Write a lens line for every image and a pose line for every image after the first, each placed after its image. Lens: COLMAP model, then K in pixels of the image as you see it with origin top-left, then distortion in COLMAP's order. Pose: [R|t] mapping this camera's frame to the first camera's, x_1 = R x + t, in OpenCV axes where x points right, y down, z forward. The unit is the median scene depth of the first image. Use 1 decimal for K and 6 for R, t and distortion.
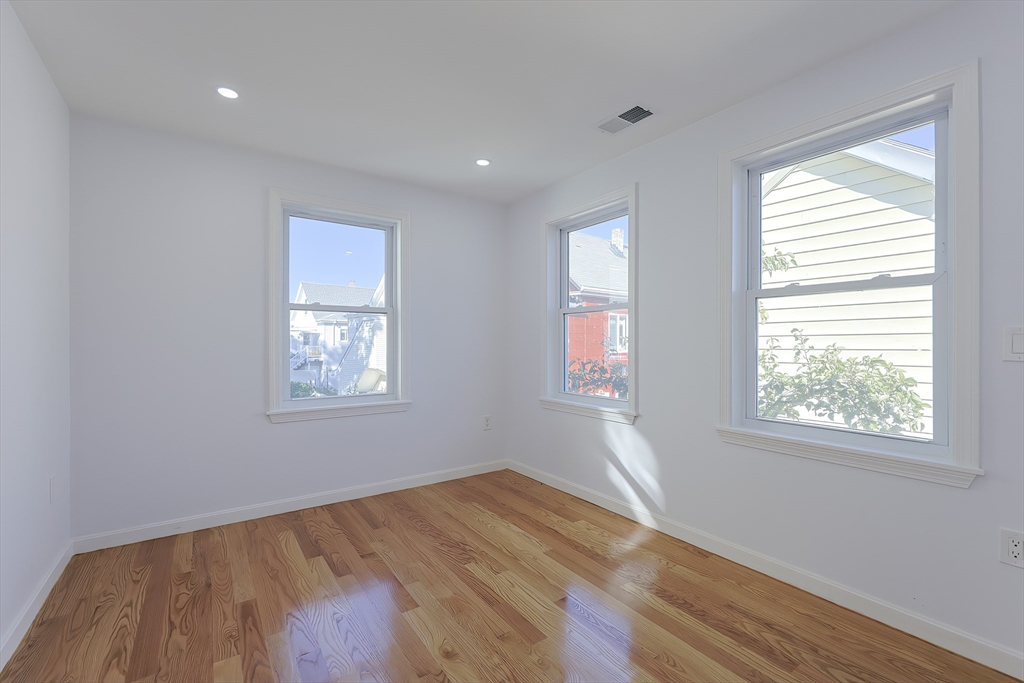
lens RADIAL K [[437.0, 0, 510.0], [0, 437.0, 321.1], [0, 0, 1]] dist [0.003890, 0.000791]
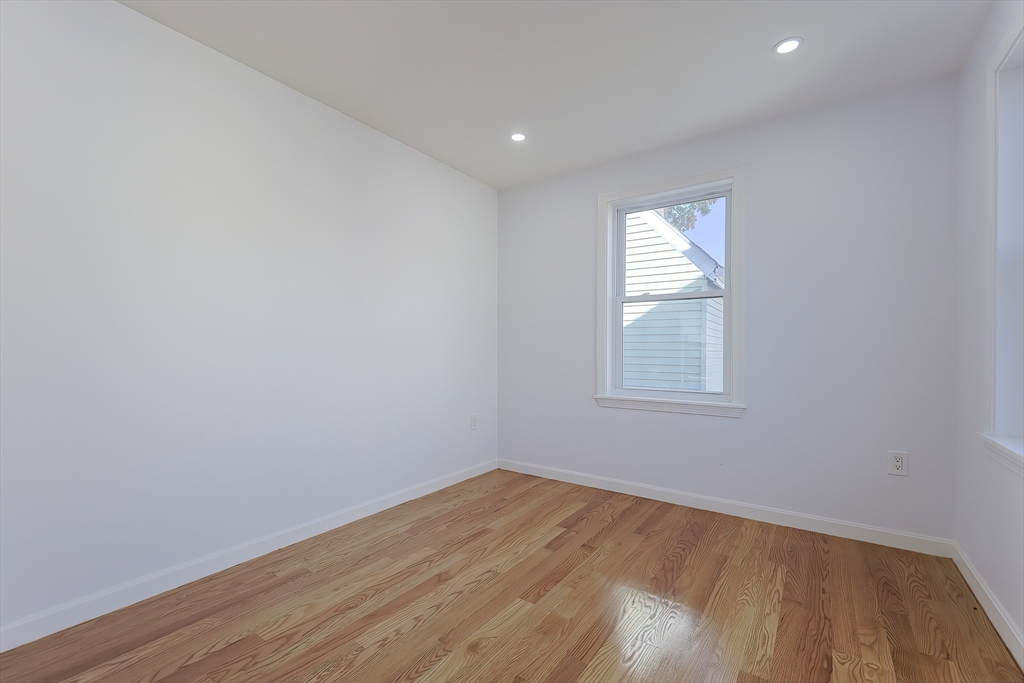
lens RADIAL K [[437.0, 0, 516.5], [0, 437.0, 335.1], [0, 0, 1]] dist [0.003890, 0.000791]
pose [[0.350907, -0.026783, -0.936027, 0.448150], [0.045943, 0.998879, -0.011358, 0.058115], [0.935283, -0.039019, 0.351744, 0.439739]]
